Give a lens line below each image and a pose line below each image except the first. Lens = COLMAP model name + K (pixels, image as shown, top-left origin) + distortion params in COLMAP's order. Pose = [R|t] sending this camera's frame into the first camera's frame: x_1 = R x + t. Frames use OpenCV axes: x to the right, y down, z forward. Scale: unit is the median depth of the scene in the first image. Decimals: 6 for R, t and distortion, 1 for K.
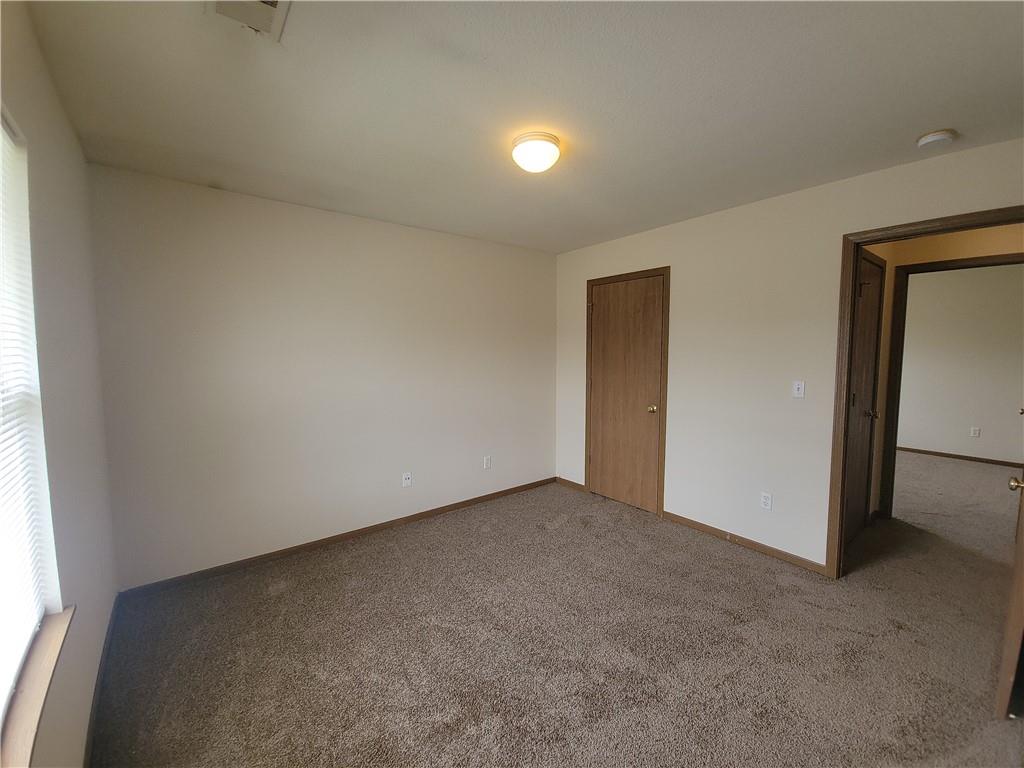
lens RADIAL K [[414.9, 0, 518.3], [0, 414.9, 379.4], [0, 0, 1]] dist [0.003167, -0.003212]
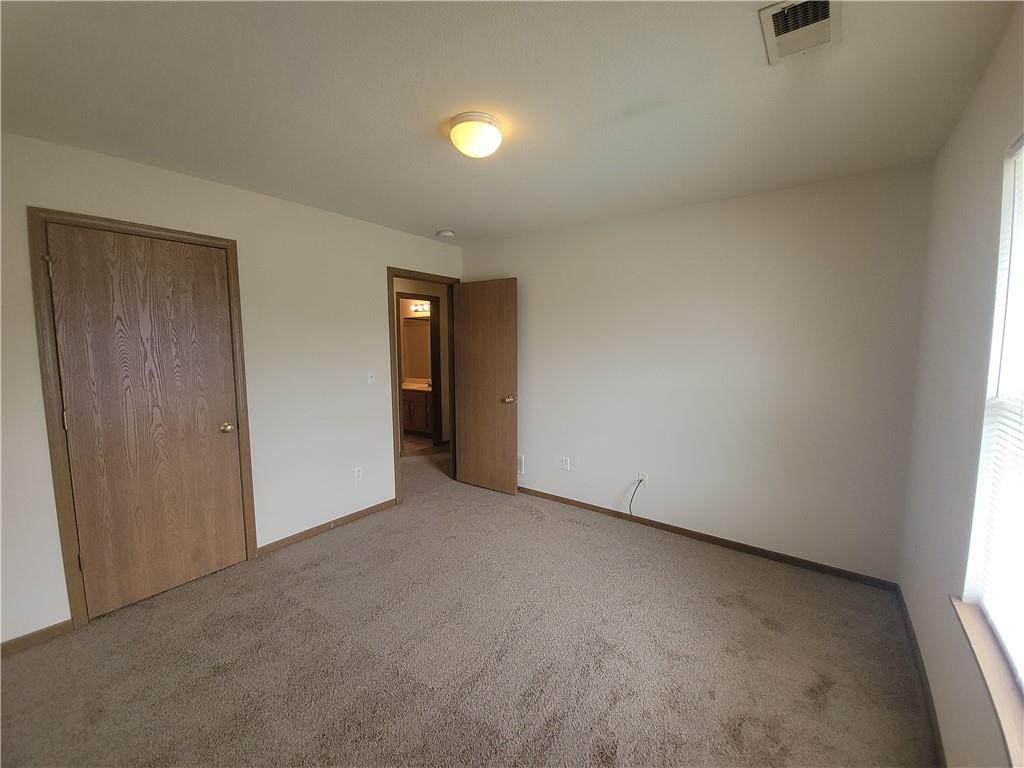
lens RADIAL K [[414.9, 0, 516.4], [0, 414.9, 380.6], [0, 0, 1]] dist [0.003167, -0.003212]
pose [[-0.261956, -0.082241, 0.961569, -0.511660], [0.078180, 0.991279, 0.106080, -0.050085], [-0.961908, 0.102964, -0.253242, 0.664174]]
